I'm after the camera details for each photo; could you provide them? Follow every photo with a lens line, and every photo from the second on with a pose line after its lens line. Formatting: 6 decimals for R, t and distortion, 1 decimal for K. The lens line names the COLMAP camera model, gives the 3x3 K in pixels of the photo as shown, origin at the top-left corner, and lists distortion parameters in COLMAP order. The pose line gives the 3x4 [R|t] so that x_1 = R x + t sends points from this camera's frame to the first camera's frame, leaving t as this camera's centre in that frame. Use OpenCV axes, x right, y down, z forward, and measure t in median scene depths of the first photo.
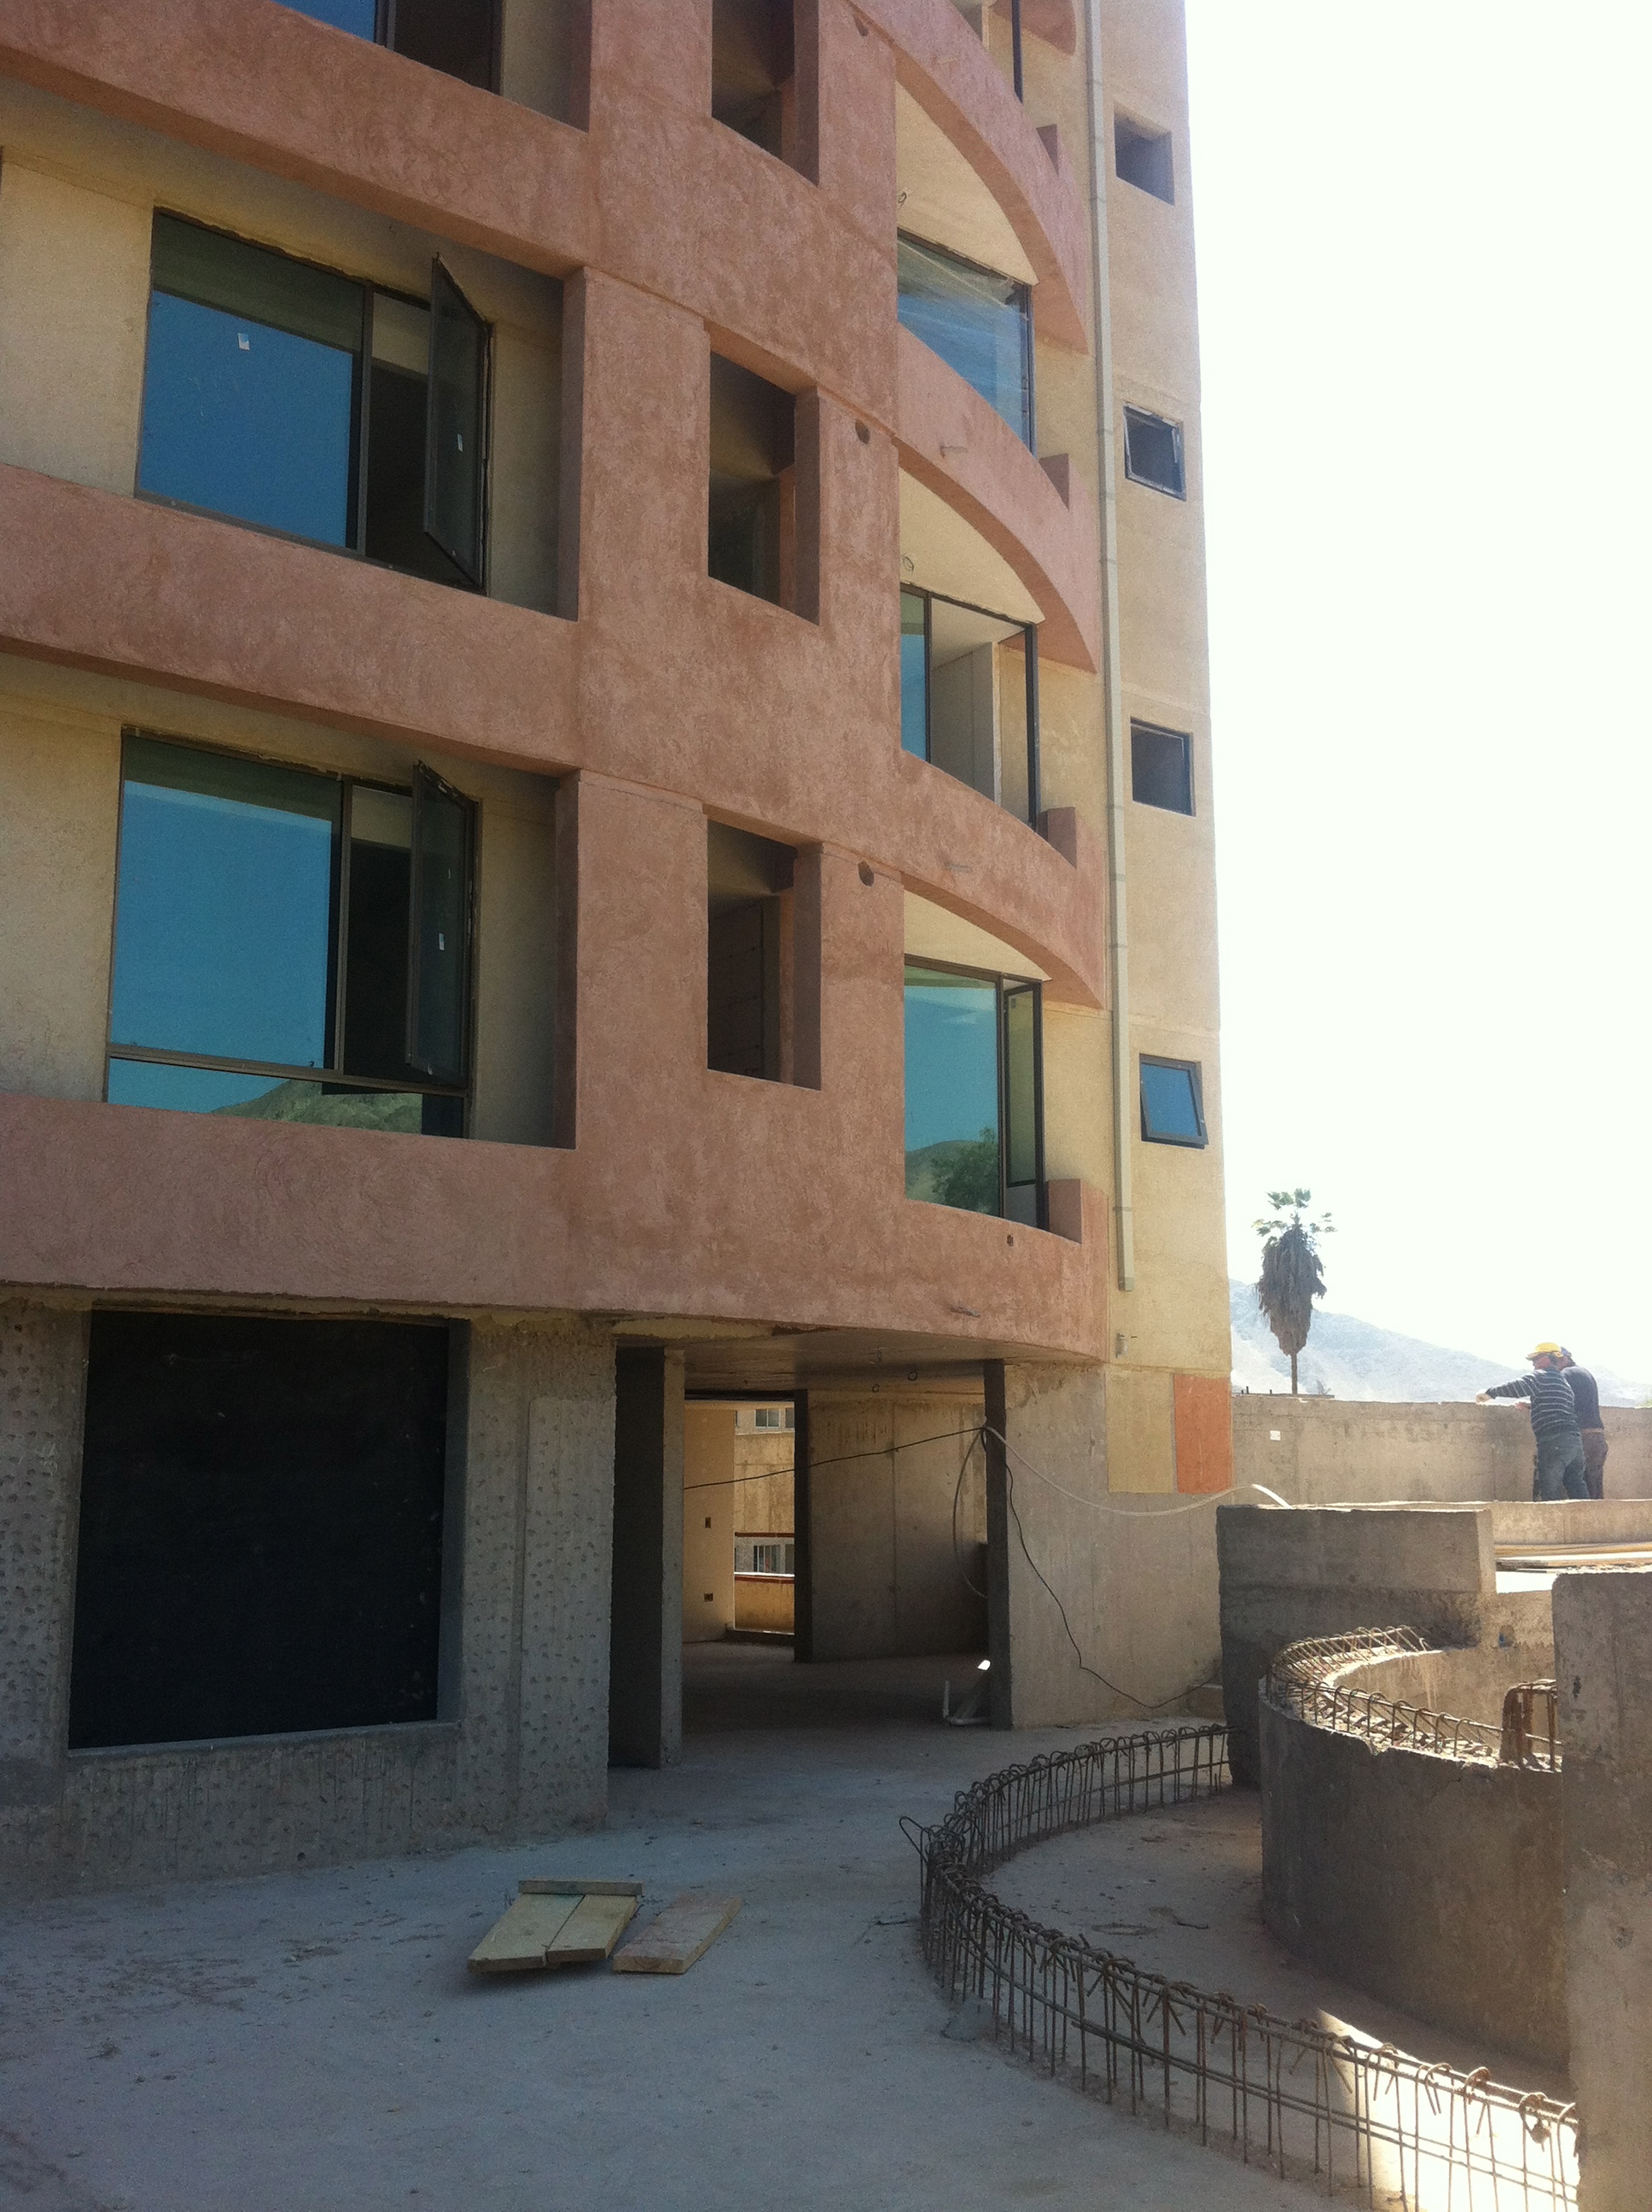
lens RADIAL K [[2177.8, 0, 826.0], [0, 2177.8, 1106.0], [0, 0, 1]] dist [0.150183, -0.418766]
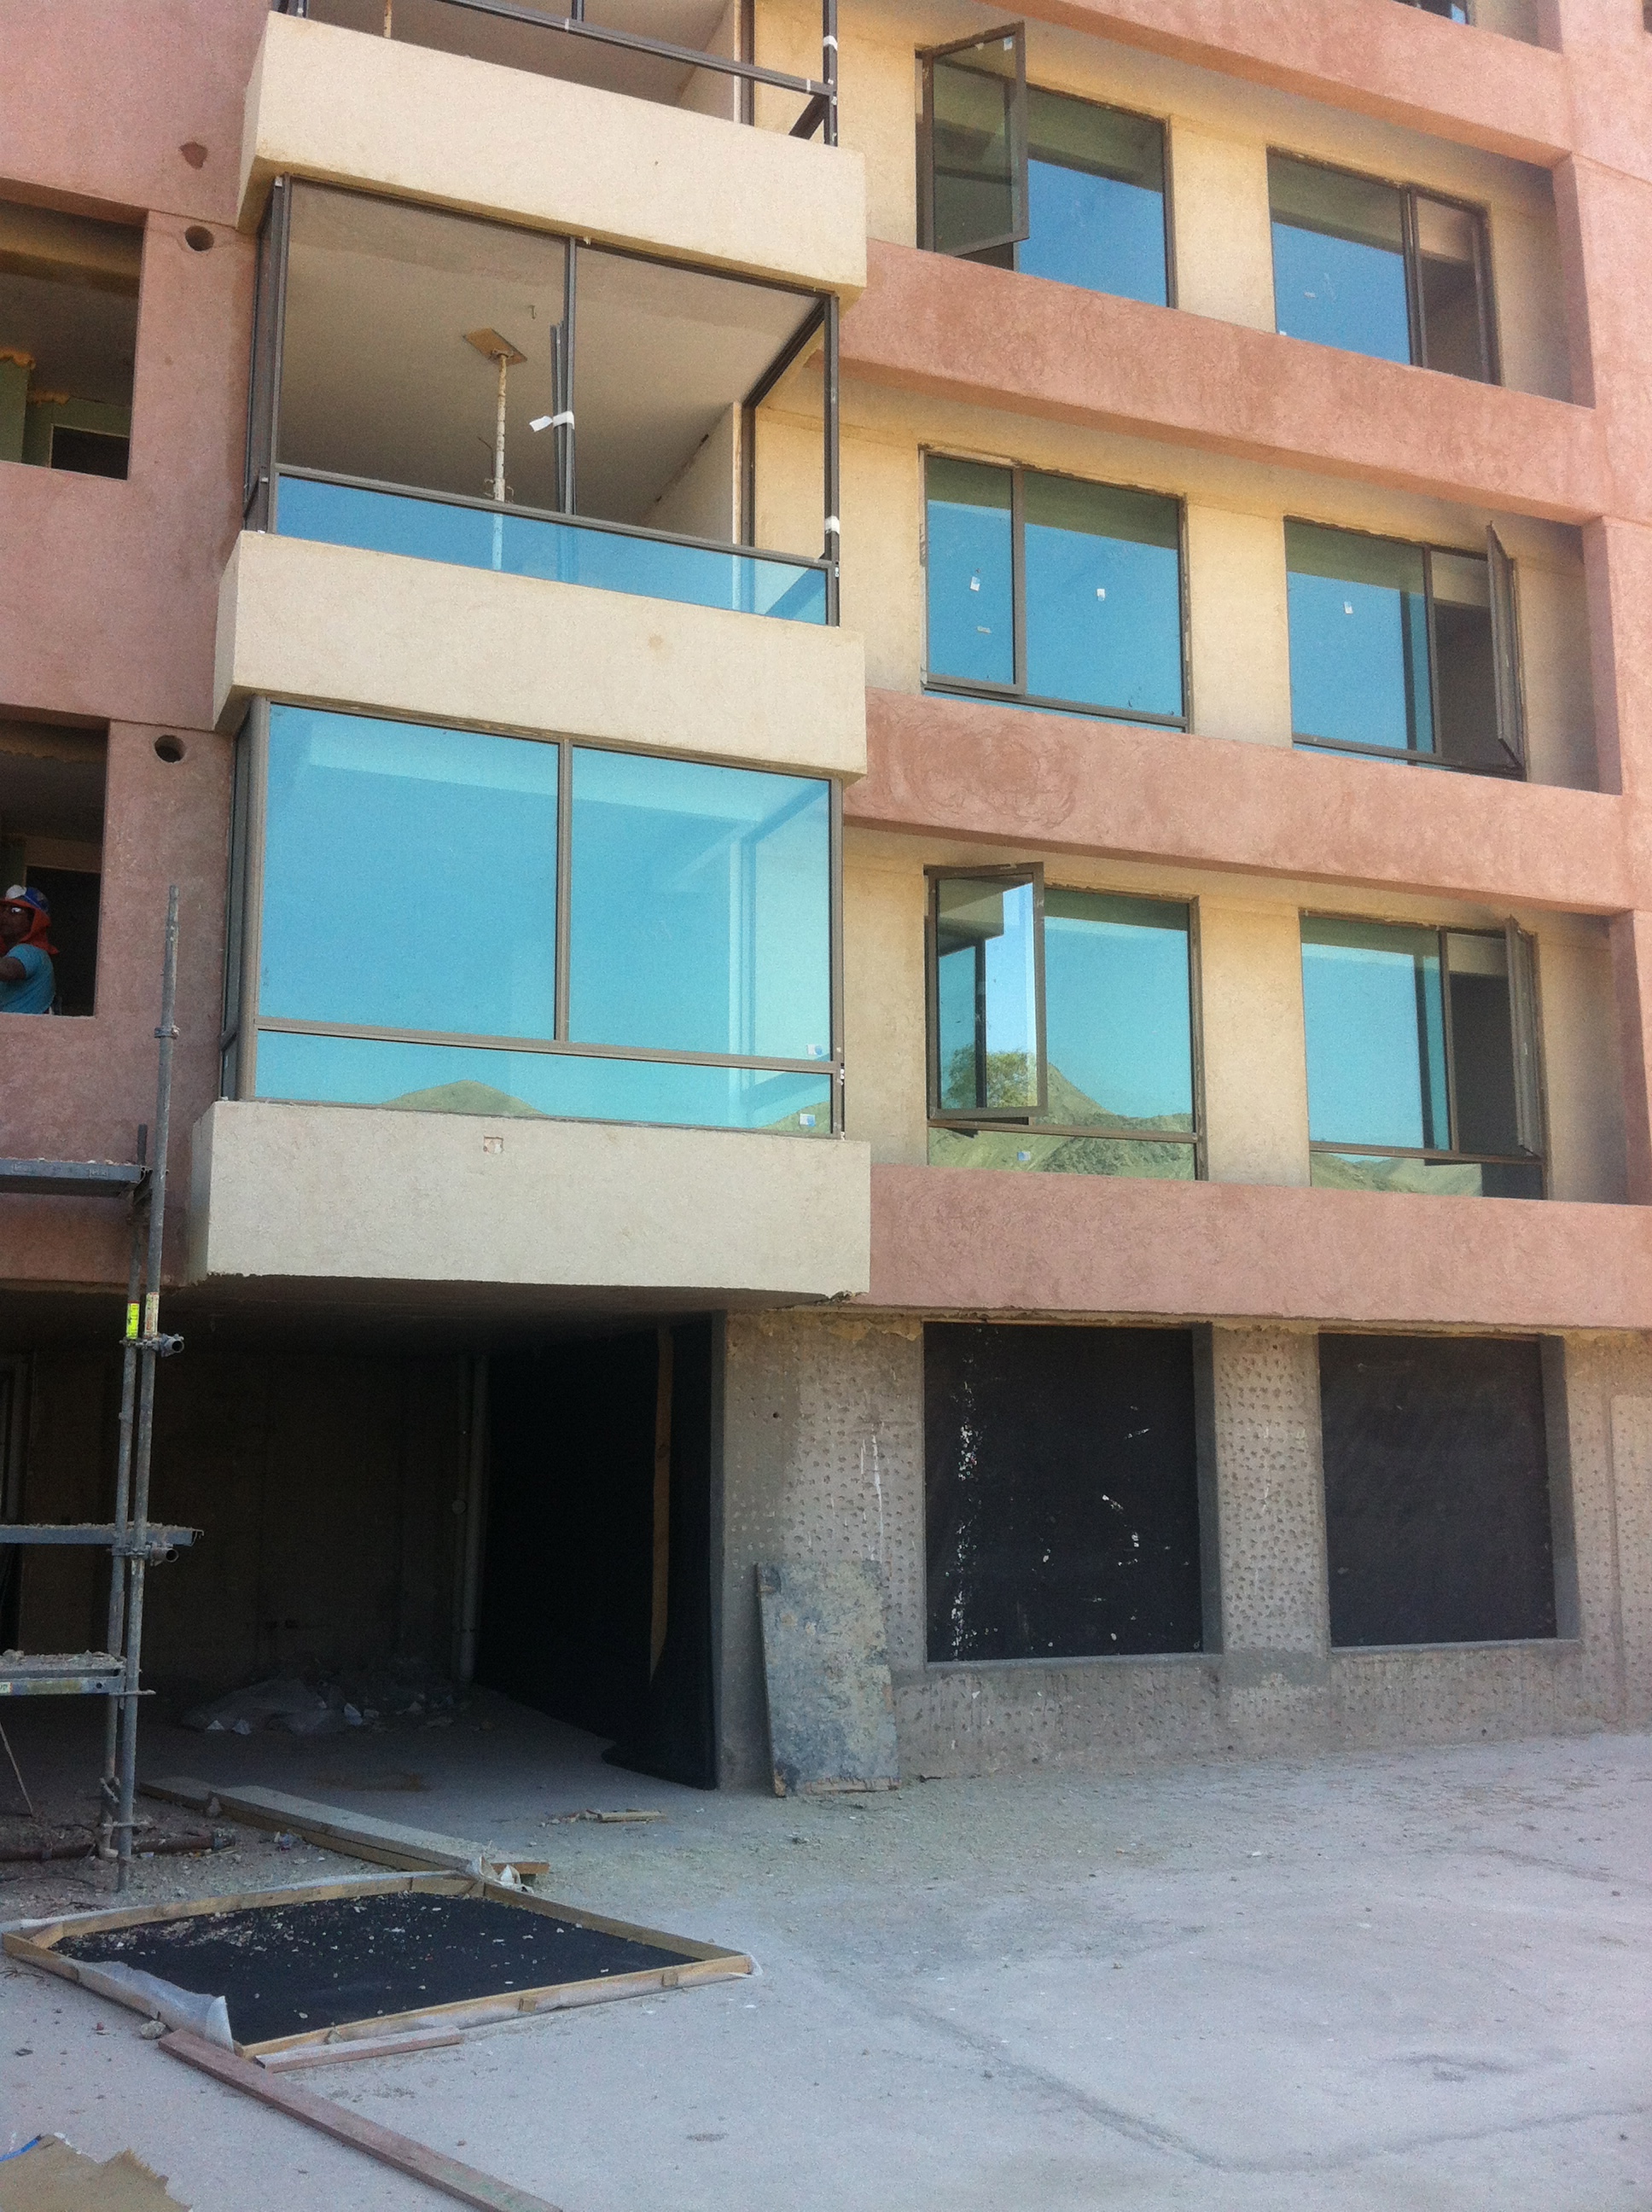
lens RADIAL K [[2177.8, 0, 826.0], [0, 2177.8, 1106.0], [0, 0, 1]] dist [0.150183, -0.418766]
pose [[0.967316, -0.041305, -0.250186, -0.259937], [0.043247, 0.999062, 0.002268, -0.063699], [0.249858, -0.013013, 0.968195, -0.395673]]
